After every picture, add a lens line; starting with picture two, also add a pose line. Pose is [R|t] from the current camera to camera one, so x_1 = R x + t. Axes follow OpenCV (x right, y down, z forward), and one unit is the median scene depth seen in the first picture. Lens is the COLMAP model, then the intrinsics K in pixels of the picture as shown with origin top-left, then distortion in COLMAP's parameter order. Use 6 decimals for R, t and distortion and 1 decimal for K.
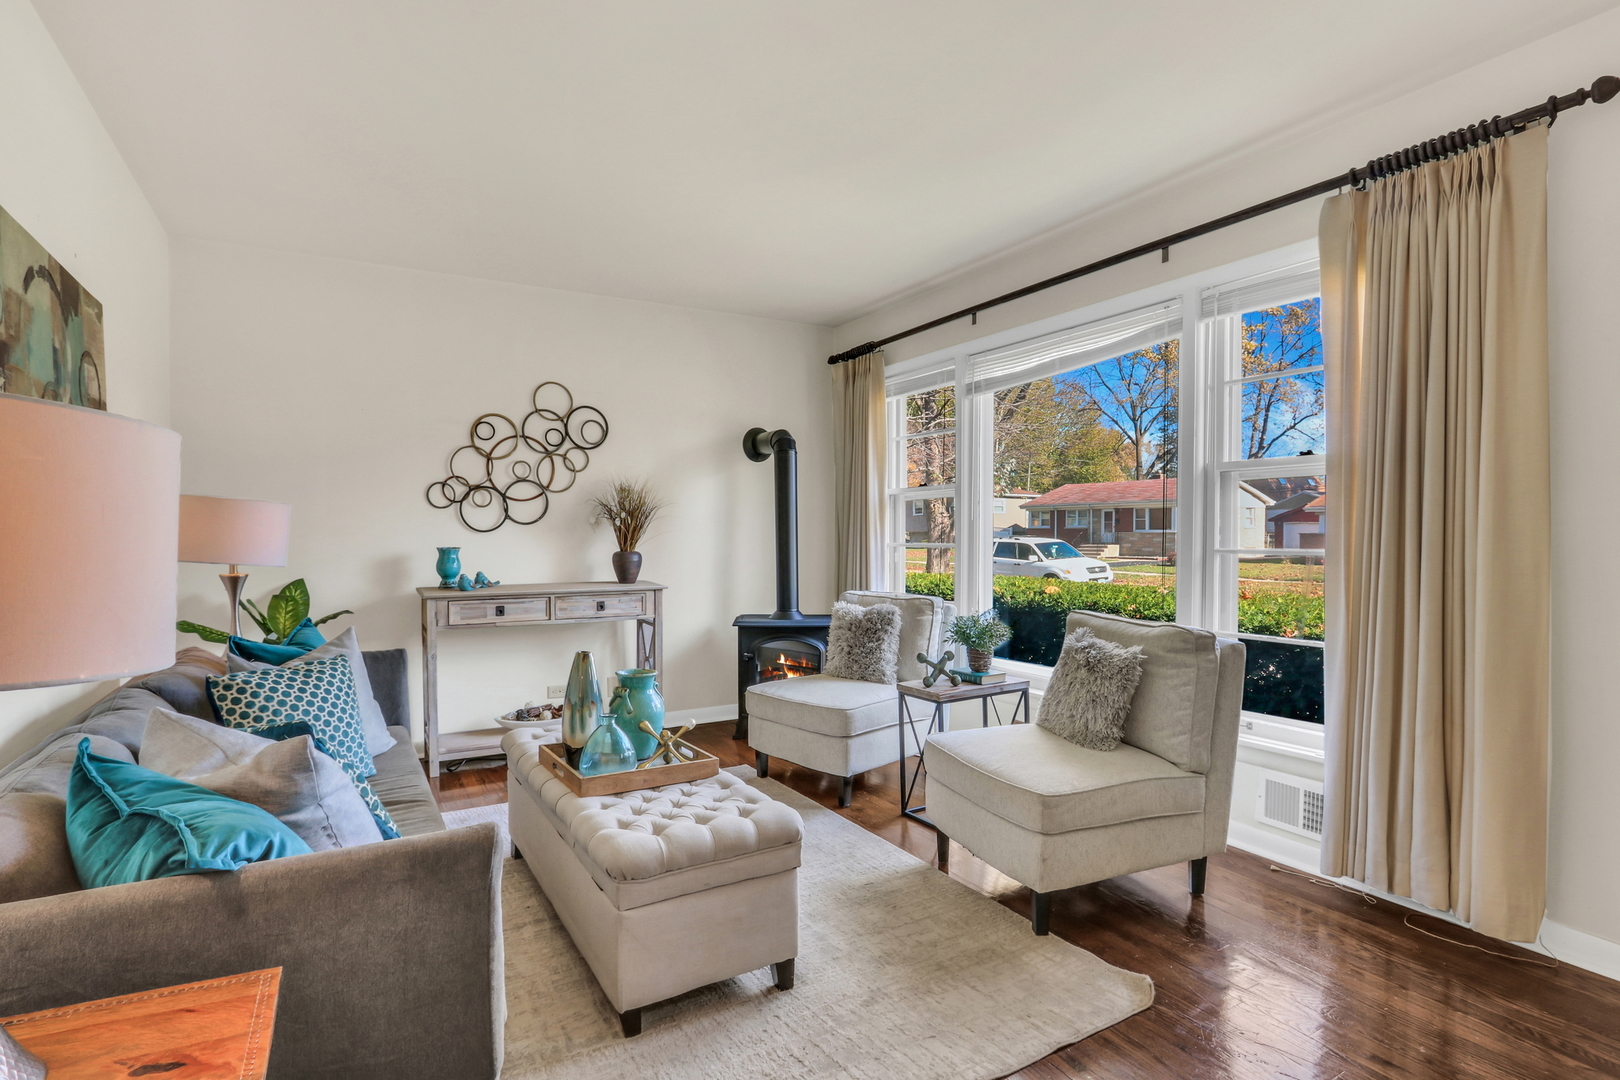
lens RADIAL K [[799.9, 0, 810.0], [0, 799.9, 540.0], [0, 0, 1]] dist [-0.019446, 0.000754]
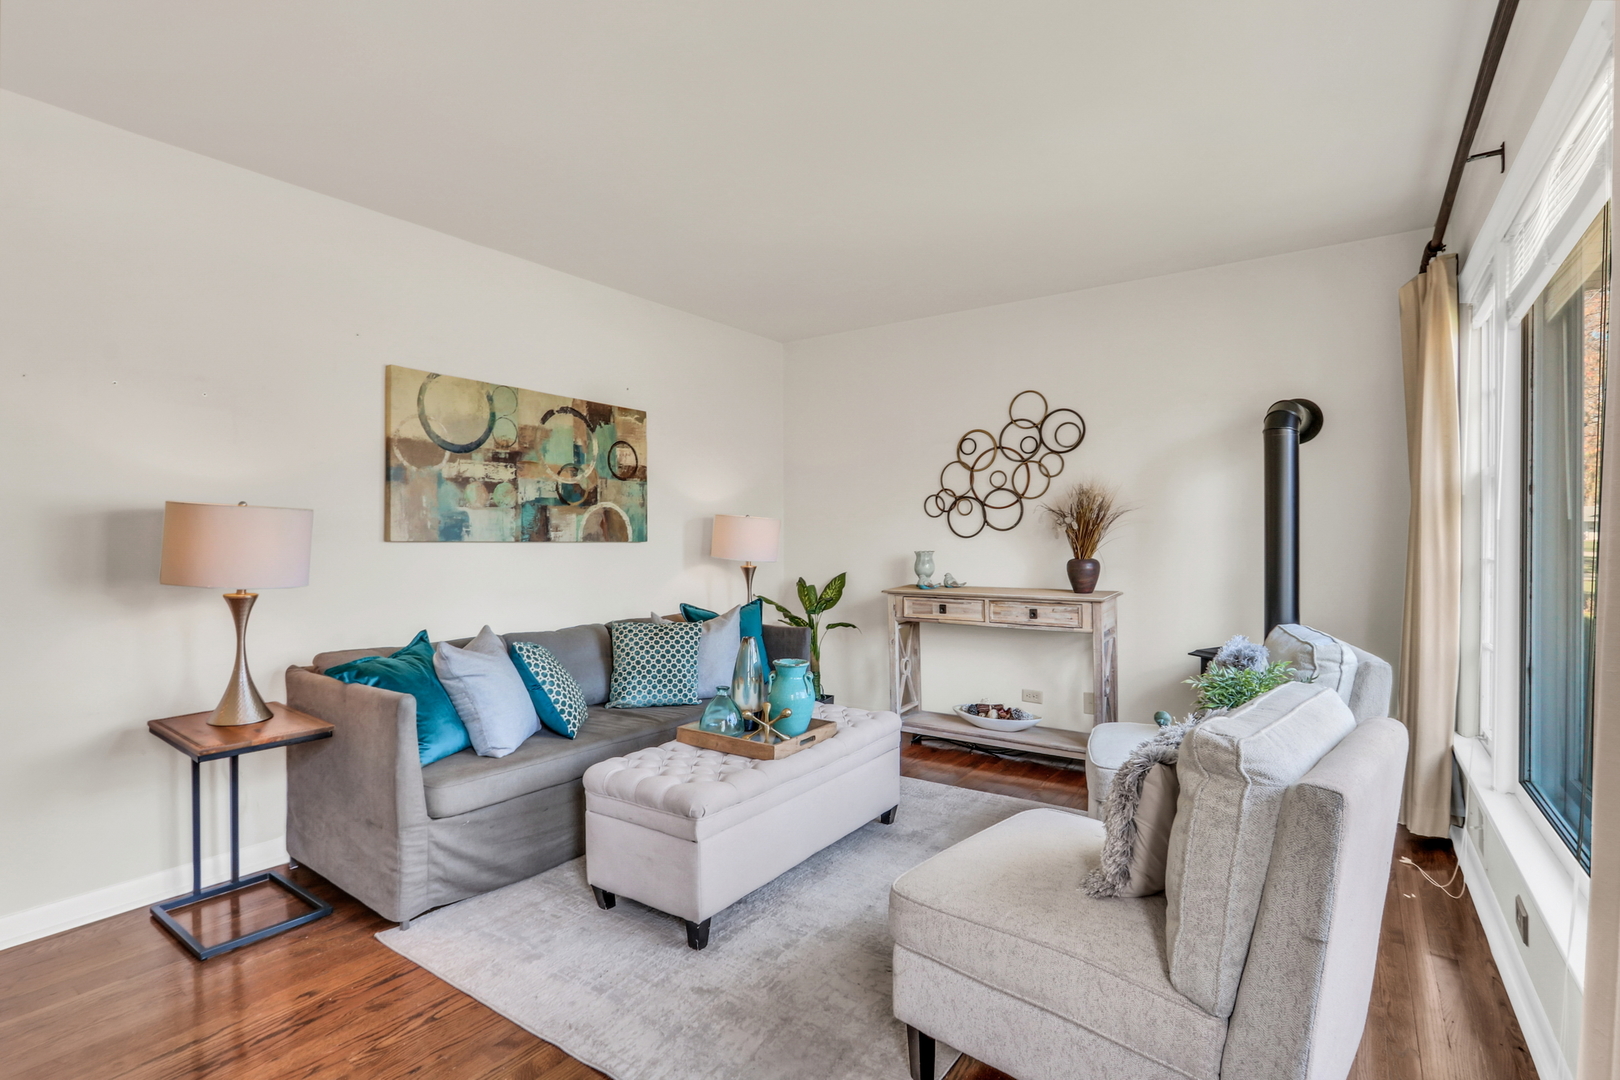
lens RADIAL K [[789.4, 0, 753.7], [0, 789.4, 519.5], [0, 0, 1]] dist [-0.000548, 0.000461]
pose [[0.410223, -0.015827, -0.911848, 0.470265], [-0.006927, 0.999766, -0.020470, -0.010633], [0.911959, 0.014714, 0.410017, 0.277140]]
